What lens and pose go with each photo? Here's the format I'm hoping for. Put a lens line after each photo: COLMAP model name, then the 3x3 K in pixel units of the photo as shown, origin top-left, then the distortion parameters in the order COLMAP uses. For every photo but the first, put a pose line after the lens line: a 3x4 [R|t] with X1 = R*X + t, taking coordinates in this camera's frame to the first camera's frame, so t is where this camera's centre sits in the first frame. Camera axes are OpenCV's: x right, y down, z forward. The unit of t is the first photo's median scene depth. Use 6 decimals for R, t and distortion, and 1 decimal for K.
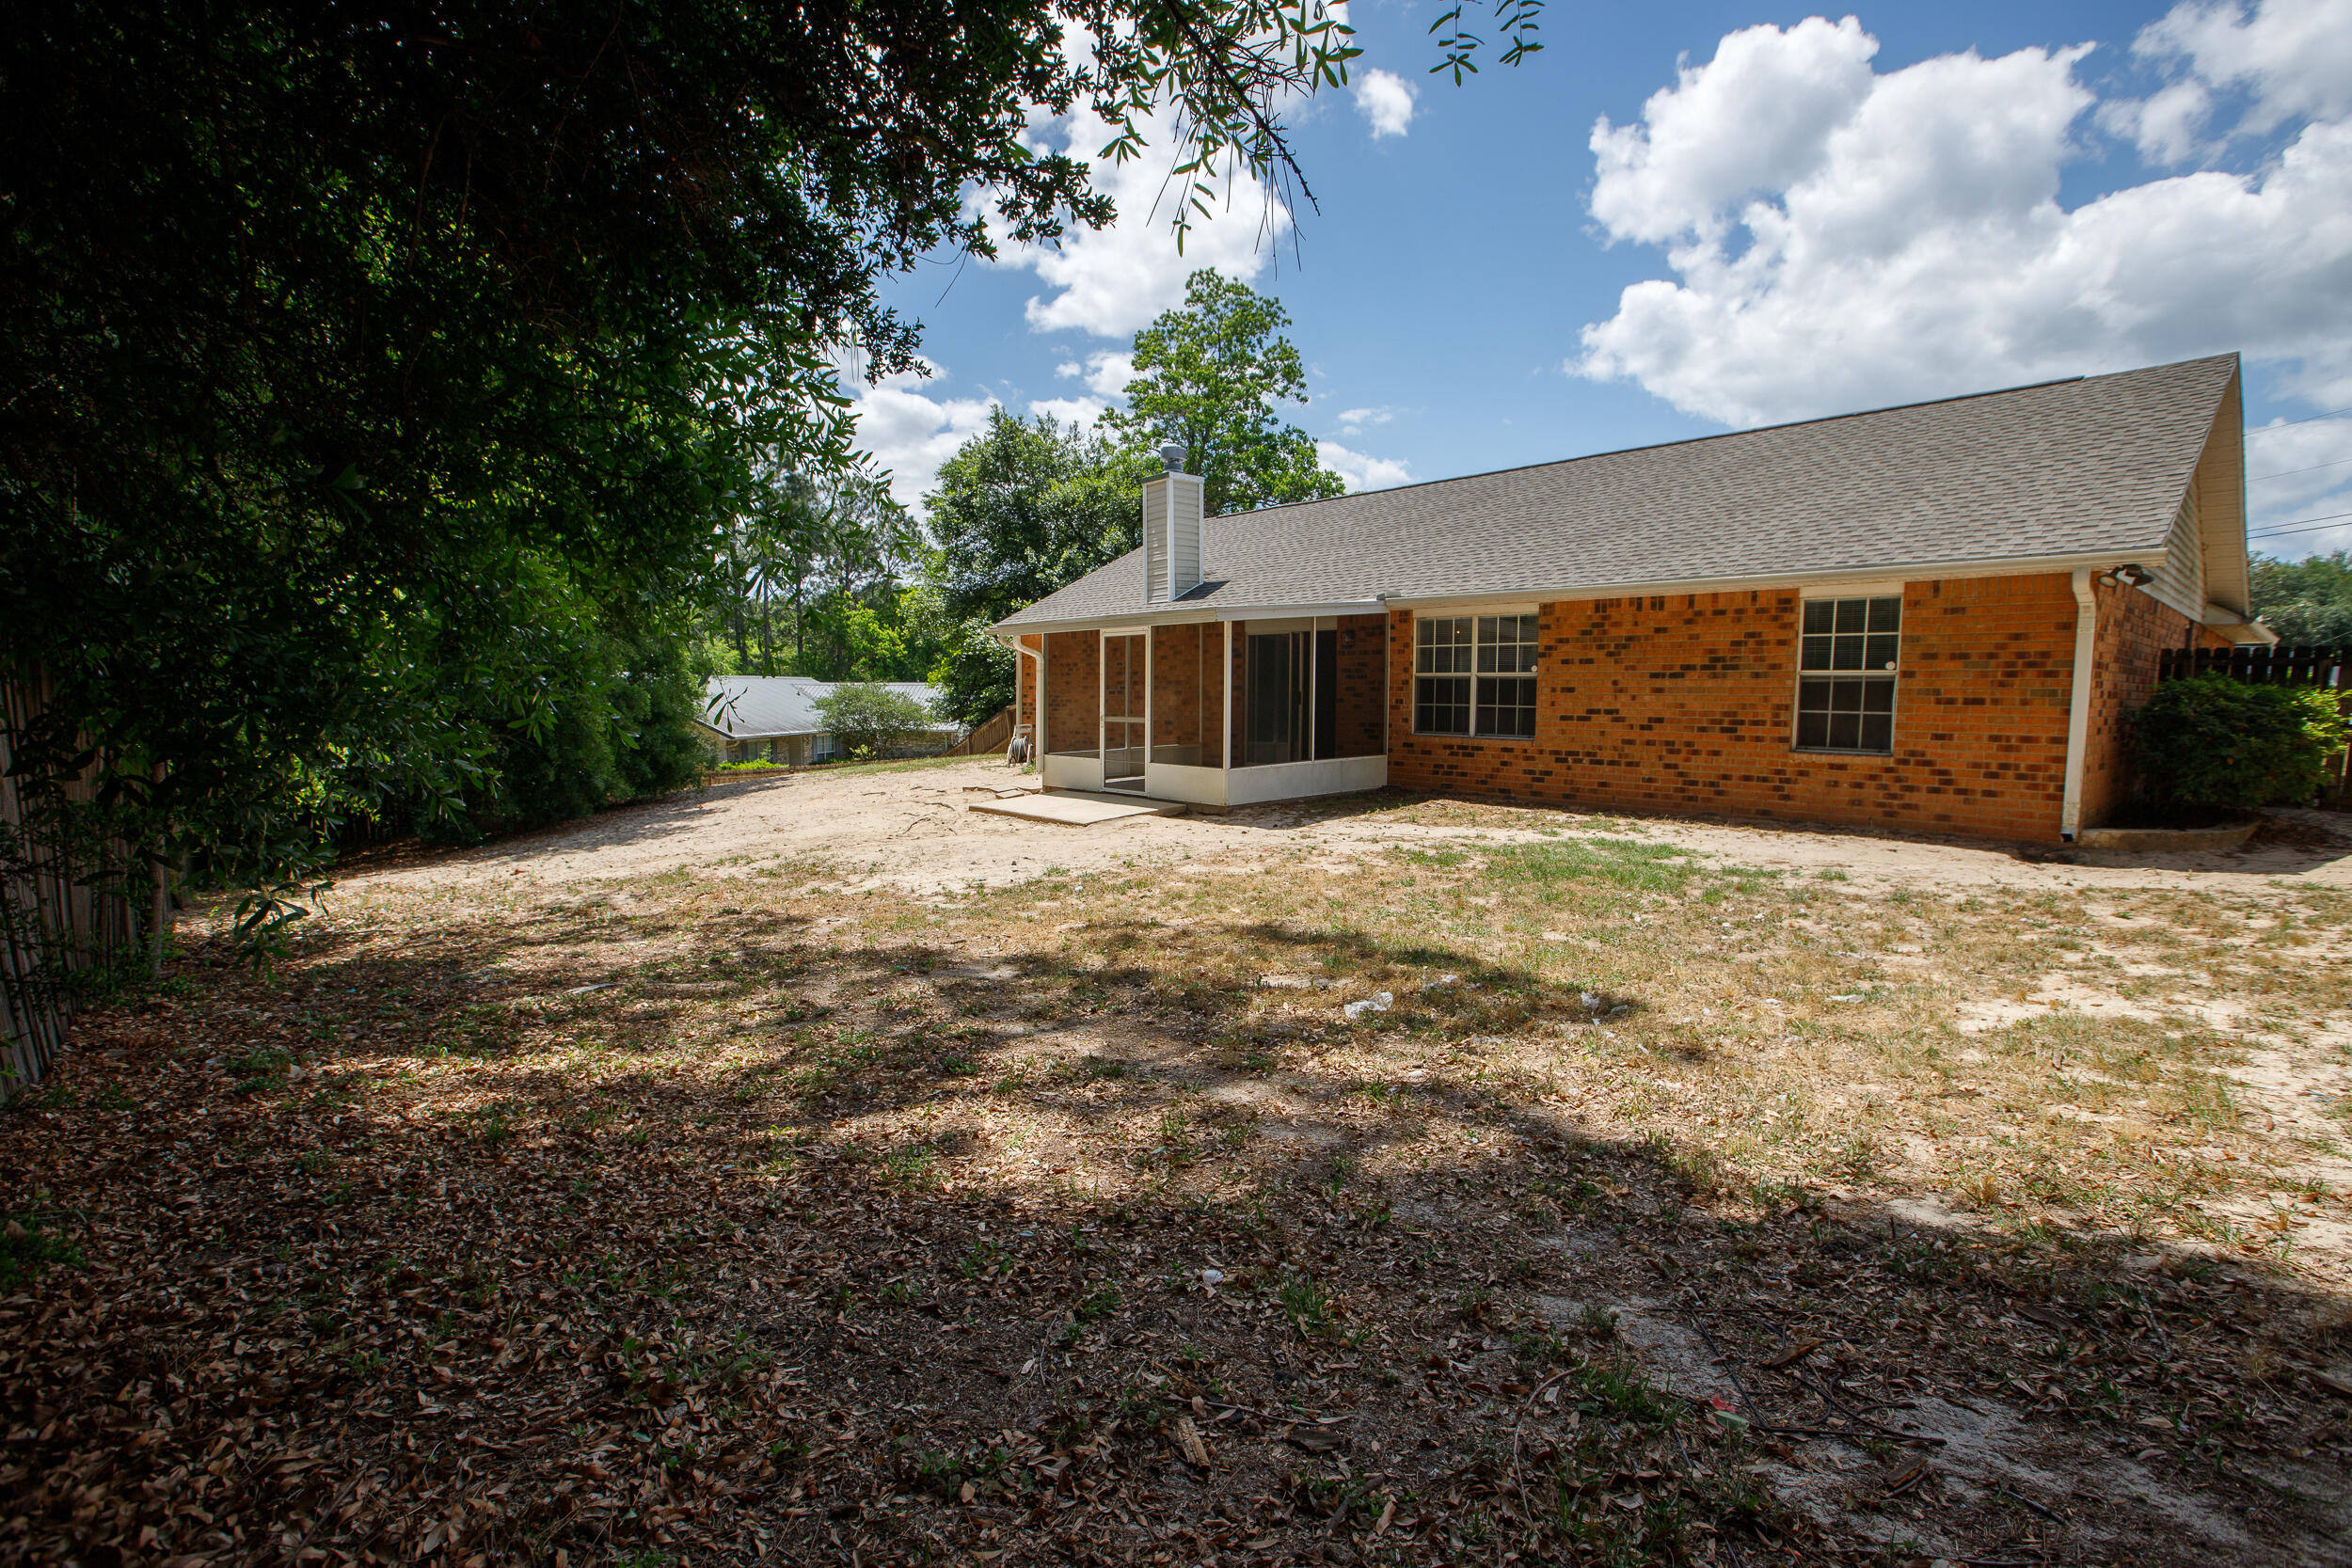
lens RADIAL K [[1054.6, 0, 1159.3], [0, 1054.6, 792.7], [0, 0, 1]] dist [-0.058339, 0.028526]
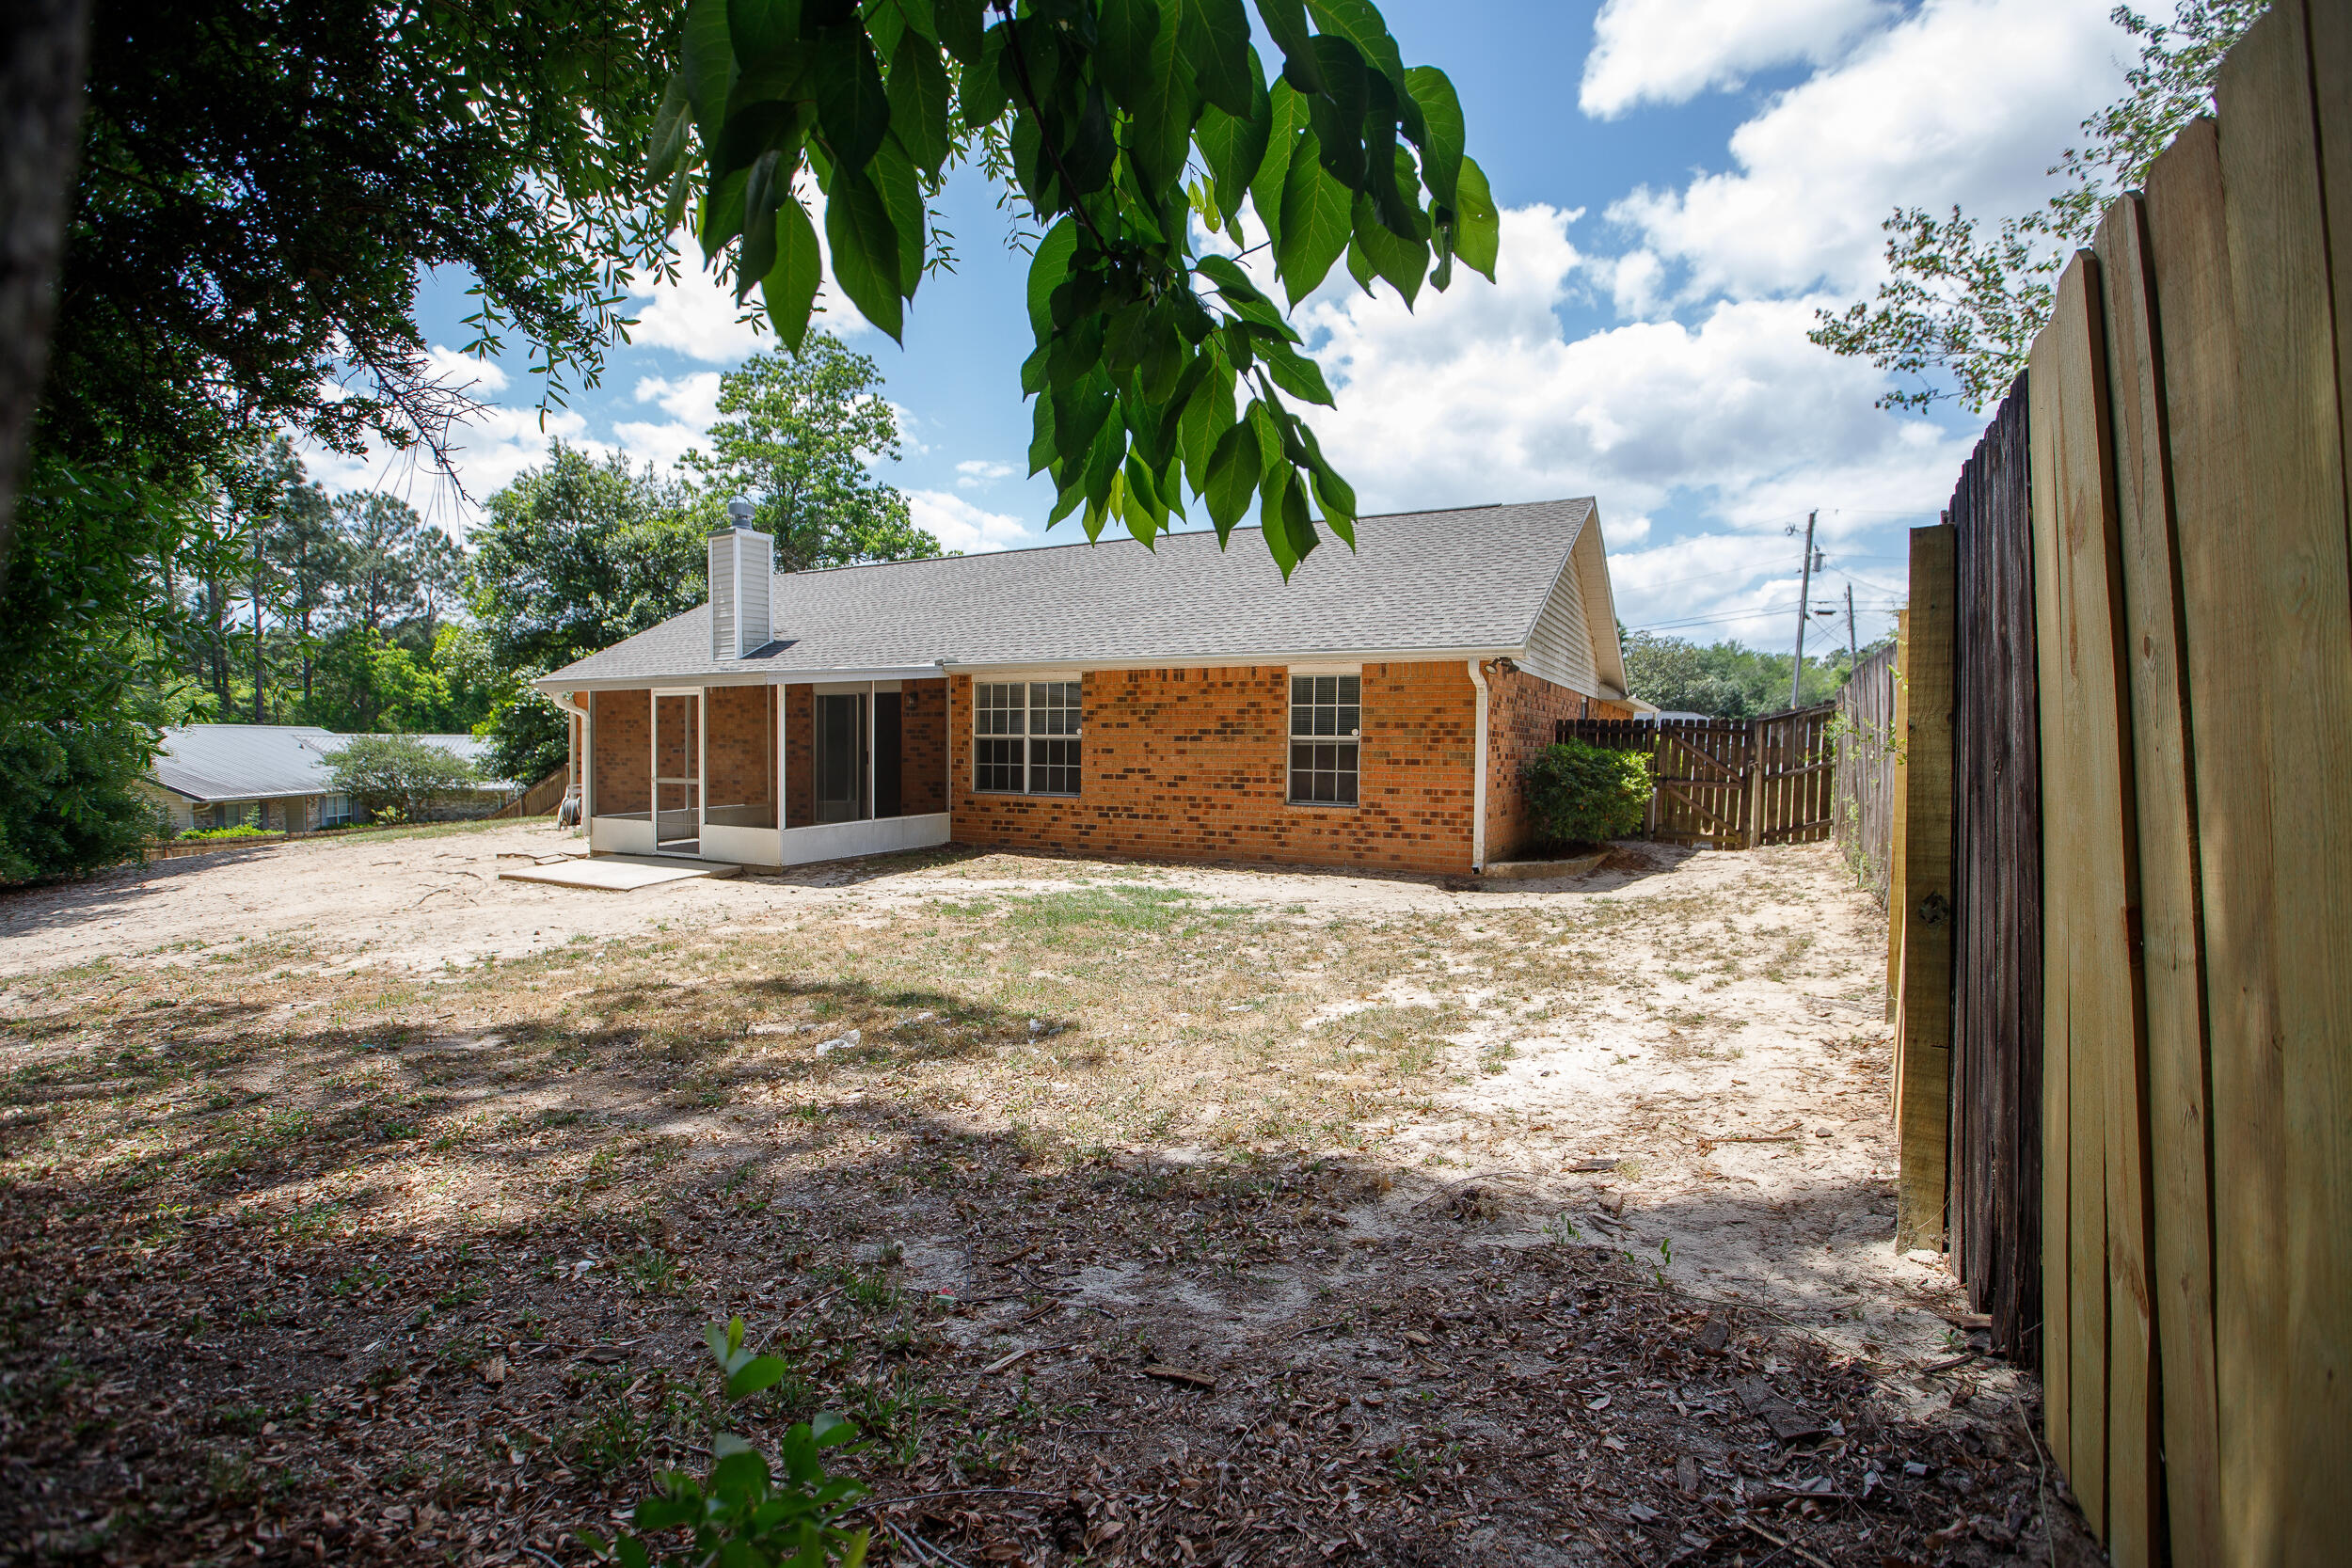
lens RADIAL K [[1107.6, 0, 1182.5], [0, 1107.6, 778.7], [0, 0, 1]] dist [-0.035538, 0.014838]
pose [[0.944748, -0.006390, 0.327736, 0.096068], [0.026249, 0.998074, -0.056206, -0.001914], [-0.326746, 0.061703, 0.943096, -0.144702]]
